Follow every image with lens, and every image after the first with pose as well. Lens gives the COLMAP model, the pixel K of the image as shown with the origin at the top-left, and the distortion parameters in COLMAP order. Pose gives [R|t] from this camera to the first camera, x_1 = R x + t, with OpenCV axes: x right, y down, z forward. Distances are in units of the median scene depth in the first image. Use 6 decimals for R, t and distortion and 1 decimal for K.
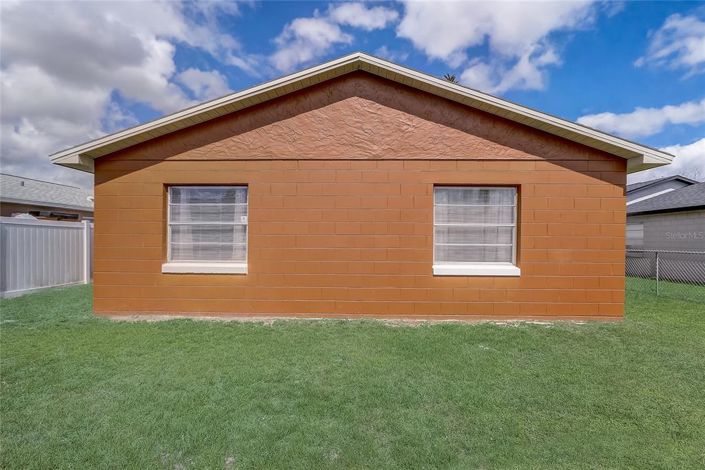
lens RADIAL K [[316.8, 0, 352.5], [0, 316.8, 235.0], [0, 0, 1]] dist [-0.003316, -0.000223]
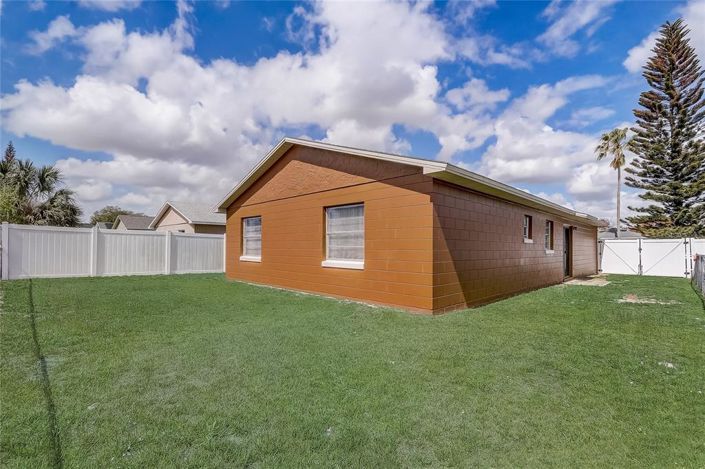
lens RADIAL K [[316.8, 0, 352.5], [0, 316.8, 234.5], [0, 0, 1]] dist [-0.003316, -0.000223]
pose [[0.728235, -0.030150, -0.684664, 1.355960], [0.020741, 0.999544, -0.021955, 0.008476], [0.685014, 0.001788, 0.728528, -0.012842]]
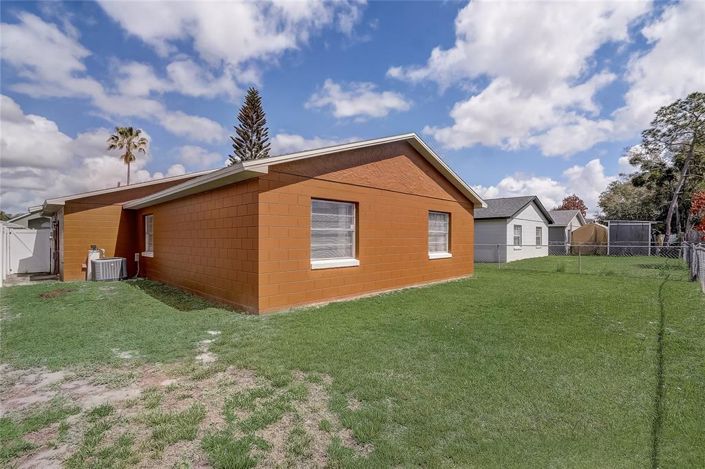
lens RADIAL K [[316.8, 0, 352.5], [0, 316.8, 234.5], [0, 0, 1]] dist [-0.003316, -0.000223]
pose [[0.697230, 0.002279, 0.716844, -1.369905], [0.003922, 0.999968, -0.006994, -0.006670], [-0.716837, 0.007688, 0.697199, 0.026546]]
